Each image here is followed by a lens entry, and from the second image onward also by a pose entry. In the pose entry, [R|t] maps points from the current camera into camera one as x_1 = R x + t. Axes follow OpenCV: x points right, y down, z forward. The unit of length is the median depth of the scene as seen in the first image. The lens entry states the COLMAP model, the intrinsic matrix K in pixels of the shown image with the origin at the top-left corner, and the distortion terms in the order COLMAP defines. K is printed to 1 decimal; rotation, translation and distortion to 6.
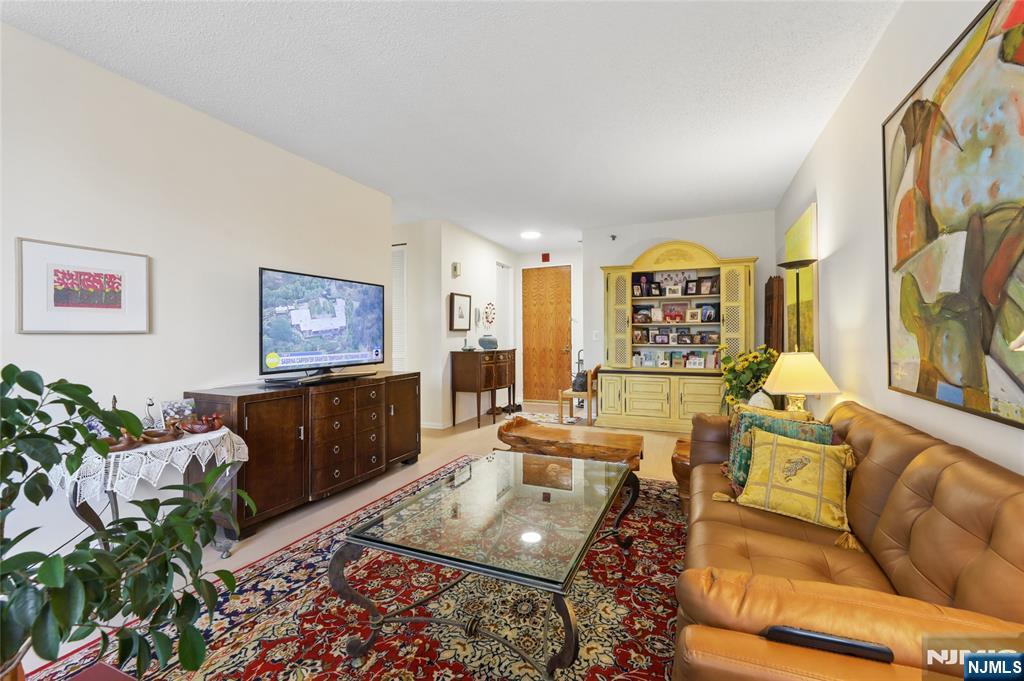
lens RADIAL K [[428.7, 0, 516.3], [0, 428.7, 338.7], [0, 0, 1]] dist [-0.001274, -0.000530]
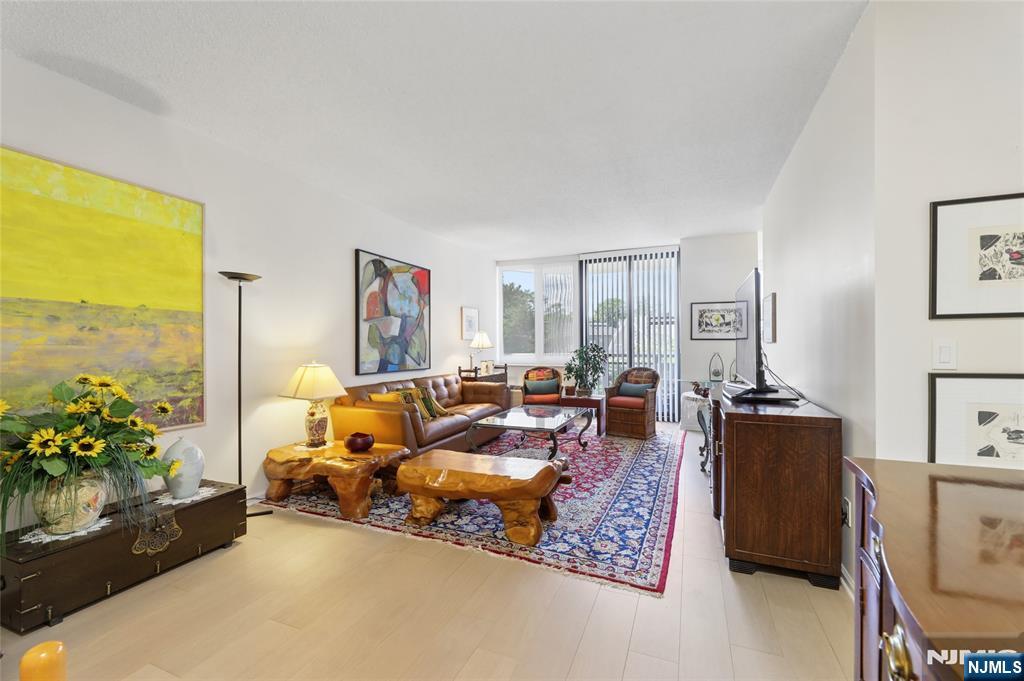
lens RADIAL K [[428.7, 0, 516.3], [0, 428.7, 338.7], [0, 0, 1]] dist [-0.001274, -0.000530]
pose [[-0.999885, 0.015142, -0.001214, 0.076867], [0.015149, 0.999865, -0.006342, -0.030948], [0.001118, -0.006359, -0.999979, 2.539800]]
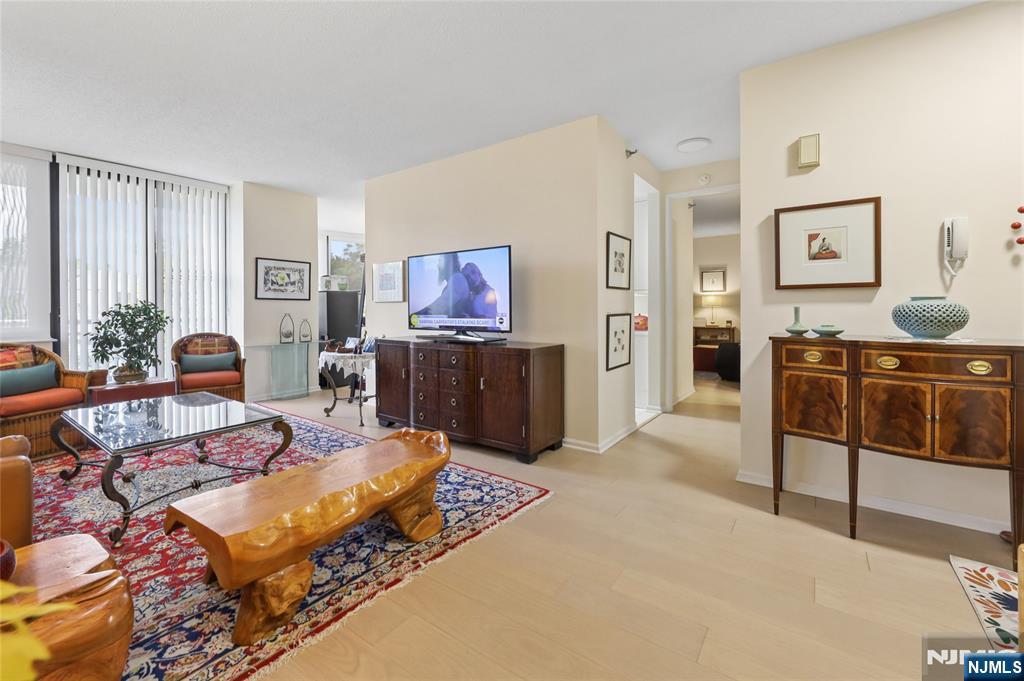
lens RADIAL K [[431.5, 0, 504.6], [0, 431.5, 305.4], [0, 0, 1]] dist [0.000796, 0.000127]
pose [[-0.229732, 0.006067, -0.973235, 0.874434], [-0.000812, 0.999979, 0.006426, -0.009082], [0.973253, 0.002267, -0.229723, 1.841489]]
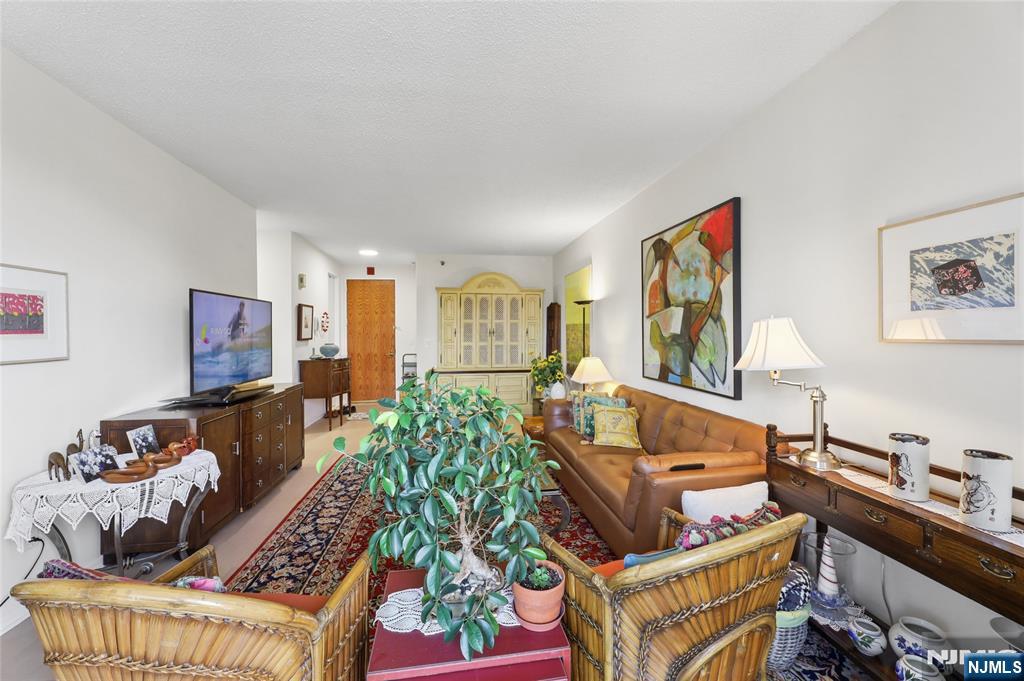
lens RADIAL K [[401.3, 0, 510.0], [0, 401.3, 346.7], [0, 0, 1]] dist [-0.000910, -0.000124]
pose [[0.853895, -0.014581, 0.520241, -0.489471], [0.002556, 0.999713, 0.023825, -0.055826], [-0.520439, -0.019014, 0.853687, -0.200090]]
